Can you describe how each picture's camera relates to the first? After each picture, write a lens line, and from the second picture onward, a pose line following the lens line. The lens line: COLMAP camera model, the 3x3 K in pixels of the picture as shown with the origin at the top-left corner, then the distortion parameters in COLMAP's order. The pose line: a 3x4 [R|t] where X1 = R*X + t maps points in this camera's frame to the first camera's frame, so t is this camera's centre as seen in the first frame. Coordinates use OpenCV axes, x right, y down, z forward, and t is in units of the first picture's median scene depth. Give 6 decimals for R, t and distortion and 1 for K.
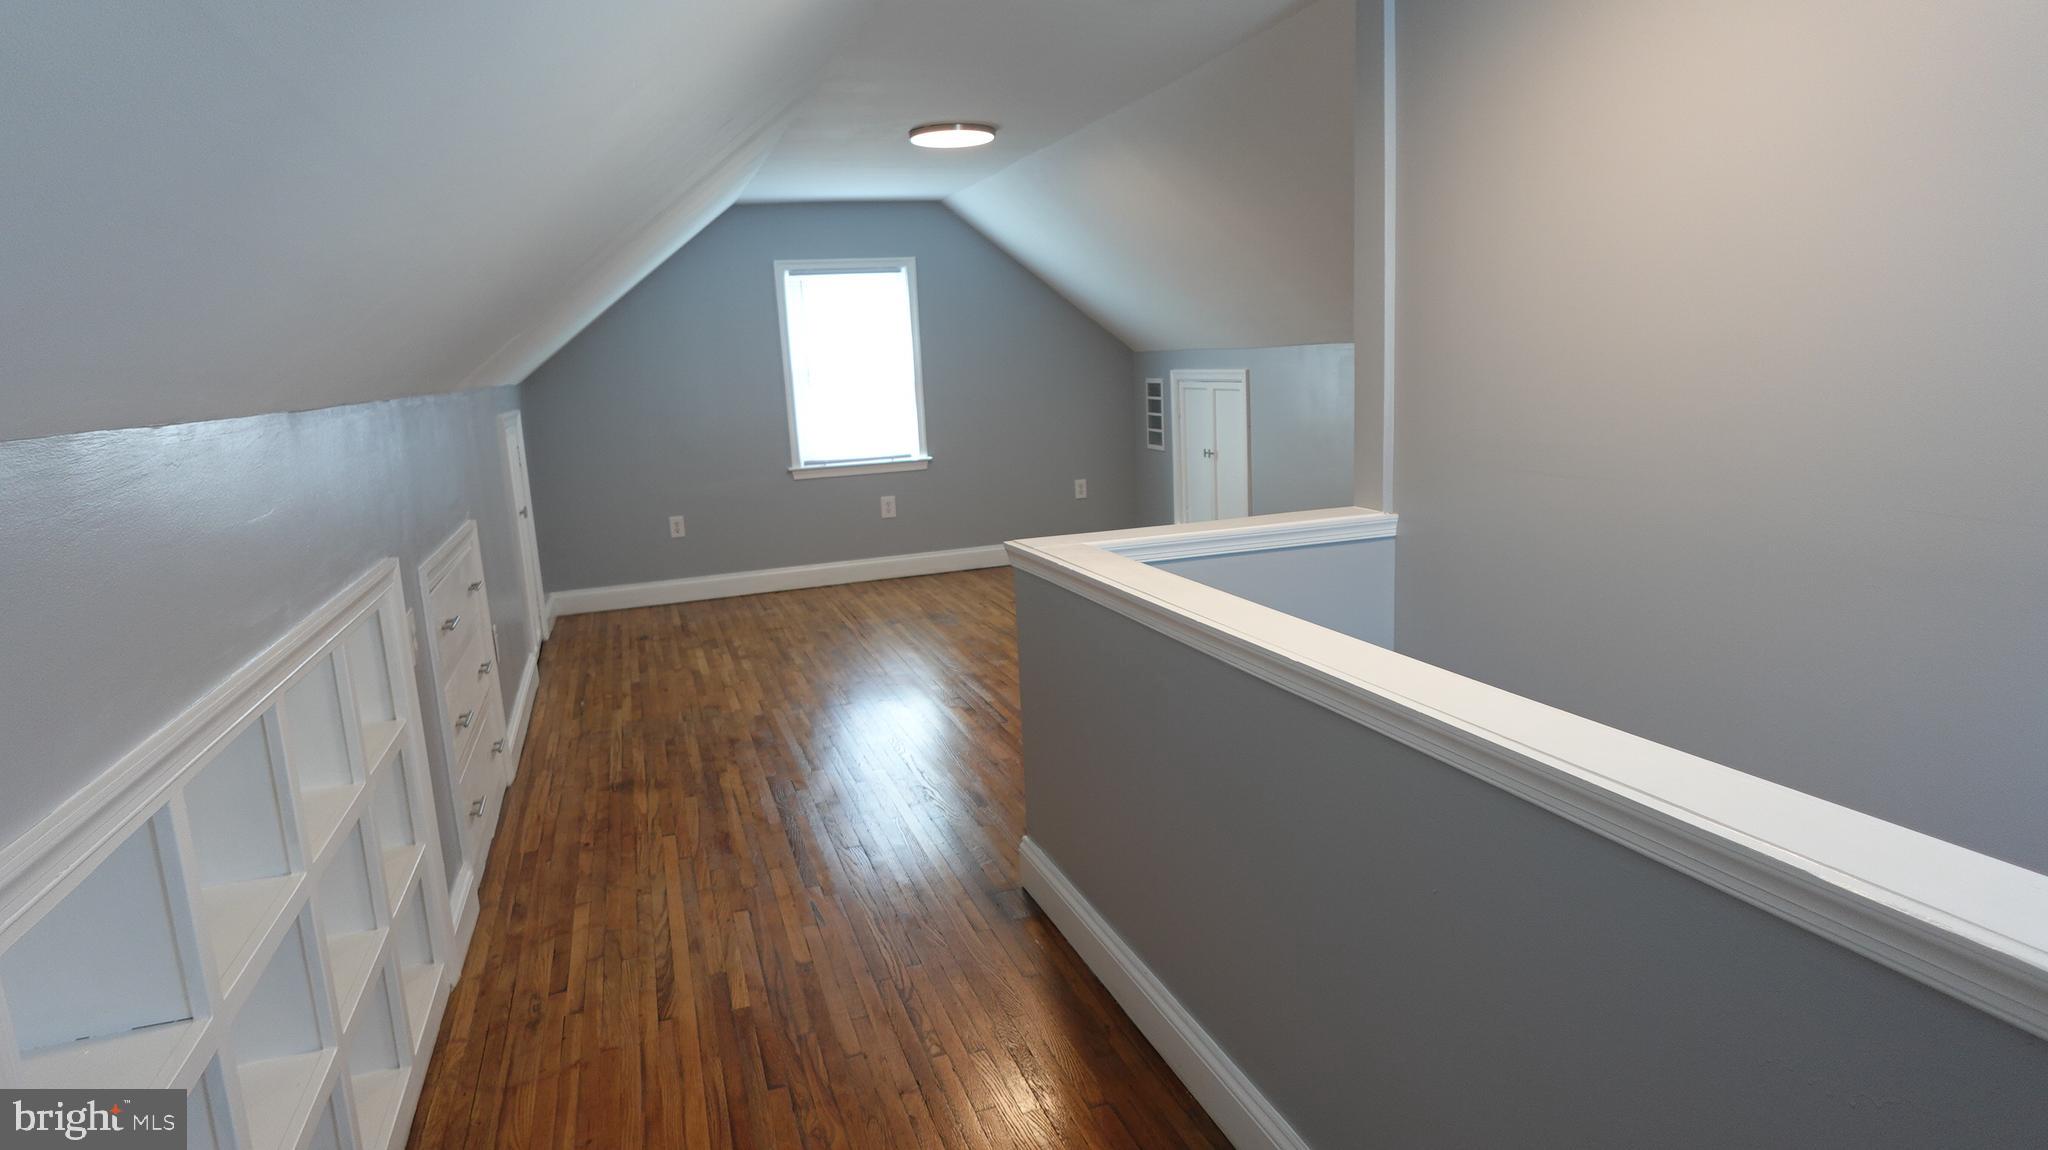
lens RADIAL K [[1165.3, 0, 1024.0], [0, 1165.3, 575.0], [0, 0, 1]] dist [0.050845, -0.033689]
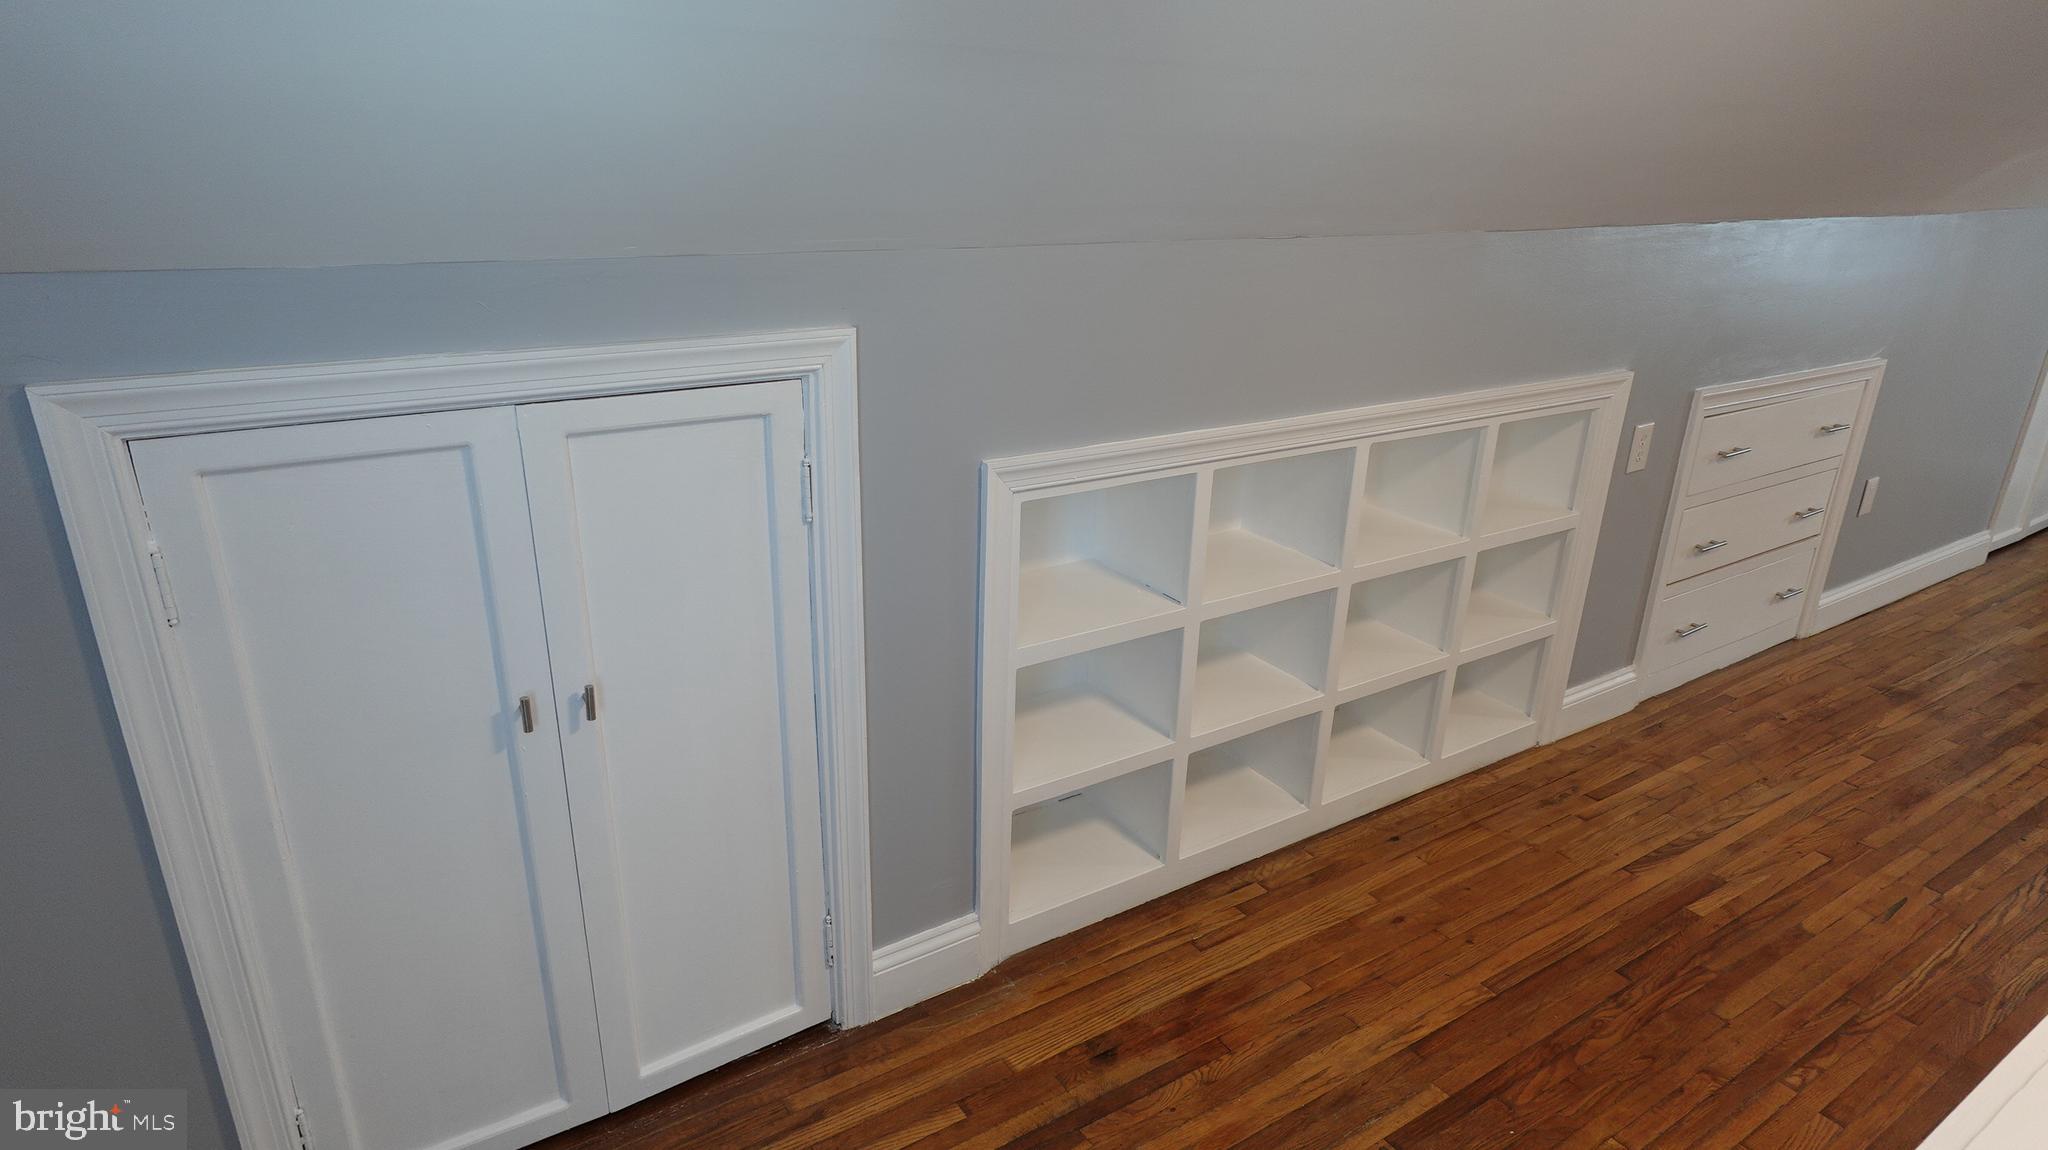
lens RADIAL K [[1159.5, 0, 1024.0], [0, 1159.5, 575.0], [0, 0, 1]] dist [0.002761, 0.001957]
pose [[0.253370, 0.392539, -0.884147, 0.321415], [-0.216508, 0.913796, 0.343658, -0.084020], [0.942830, 0.104352, 0.316516, 0.137949]]
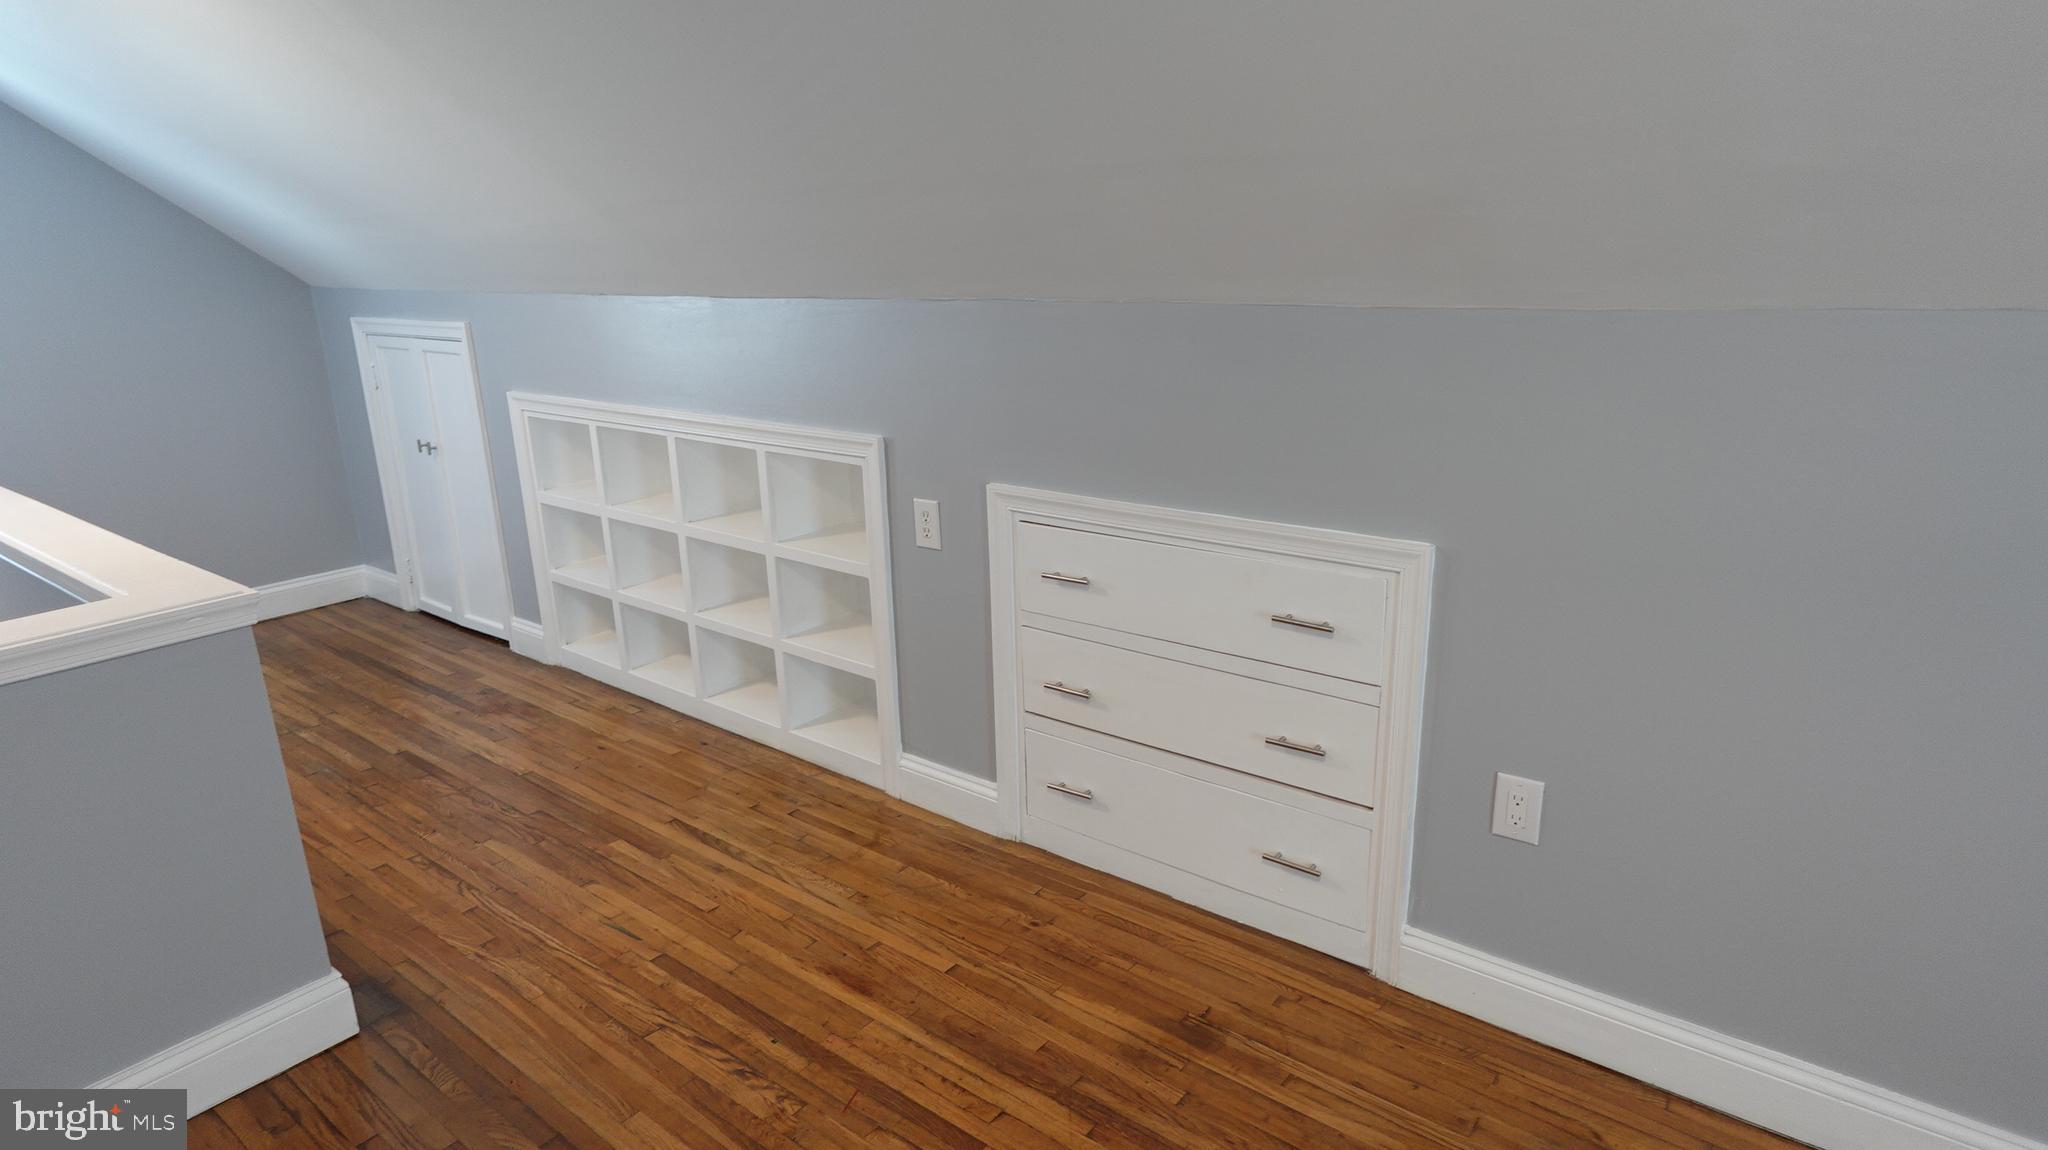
lens RADIAL K [[1198.7, 0, 1058.7], [0, 1198.7, 579.8], [0, 0, 1]] dist [0.000721, 0.000336]
pose [[-0.835239, 0.223210, -0.502547, -0.060540], [-0.034017, 0.891185, 0.452364, -0.391254], [0.548834, 0.394927, -0.736759, 1.849862]]
